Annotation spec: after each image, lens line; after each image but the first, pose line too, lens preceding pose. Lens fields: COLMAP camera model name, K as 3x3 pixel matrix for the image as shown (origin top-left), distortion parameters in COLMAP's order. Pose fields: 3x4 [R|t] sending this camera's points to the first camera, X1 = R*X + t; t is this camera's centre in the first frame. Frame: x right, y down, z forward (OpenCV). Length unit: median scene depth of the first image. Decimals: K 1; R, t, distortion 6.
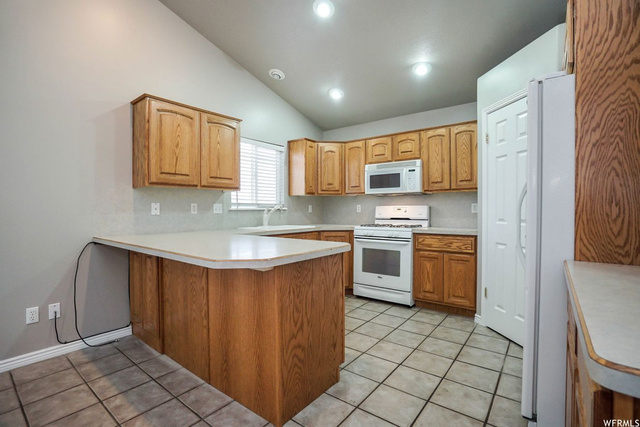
lens RADIAL K [[302.3, 0, 320.0], [0, 302.3, 213.5], [0, 0, 1]] dist [-0.041360, 0.000870]
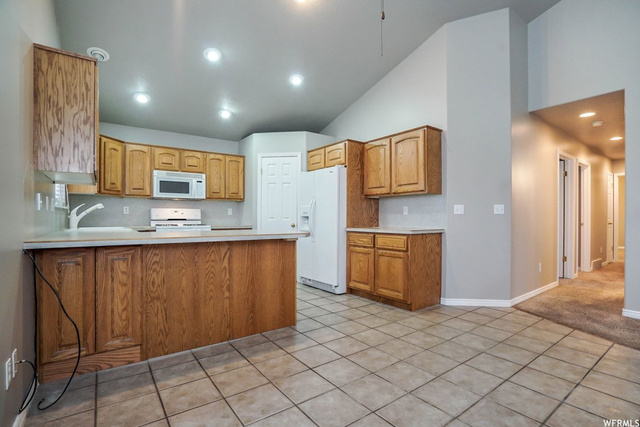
lens RADIAL K [[309.3, 0, 329.1], [0, 309.3, 217.0], [0, 0, 1]] dist [-0.043293, 0.000285]
pose [[0.253151, 0.006072, 0.967408, -0.925419], [0.009134, 0.999921, -0.008666, 0.028698], [-0.967384, 0.011030, 0.253075, 0.140171]]
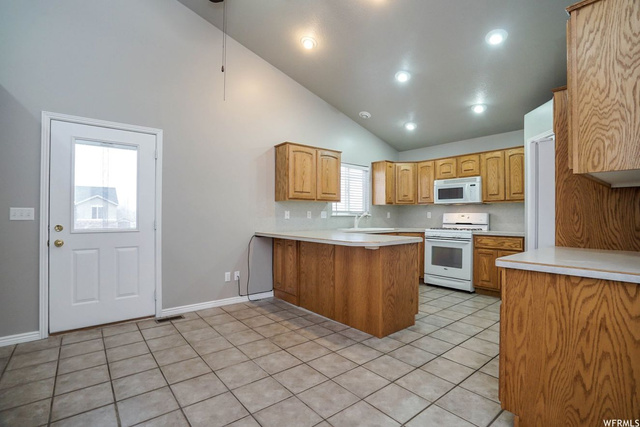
lens RADIAL K [[302.3, 0, 320.0], [0, 302.3, 213.5], [0, 0, 1]] dist [-0.041360, 0.000870]
pose [[0.975229, 0.003929, -0.221164, -0.046277], [-0.008015, 0.999813, -0.017582, 0.002775], [0.221053, 0.018919, 0.975078, -0.399801]]
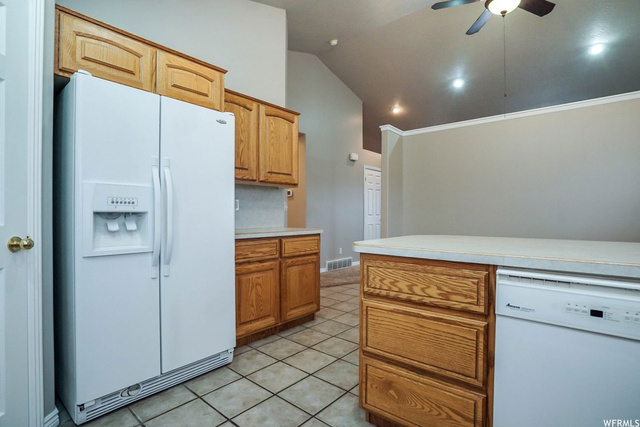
lens RADIAL K [[312.7, 0, 341.1], [0, 312.7, 215.0], [0, 0, 1]] dist [-0.041942, 0.000482]
pose [[-0.999933, 0.003430, 0.011048, 0.071440], [0.003556, 0.999929, 0.011400, 0.014169], [-0.011009, 0.011439, -0.999874, 1.085306]]
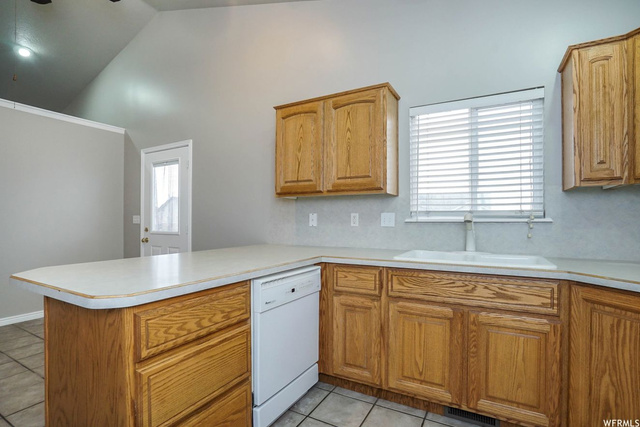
lens RADIAL K [[310.3, 0, 319.4], [0, 310.3, 220.0], [0, 0, 1]] dist [-0.042672, 0.000359]
pose [[0.157451, 0.001278, -0.987526, 0.372364], [-0.016517, 0.999863, -0.001340, -0.012409], [0.987389, 0.016522, 0.157451, 0.762675]]
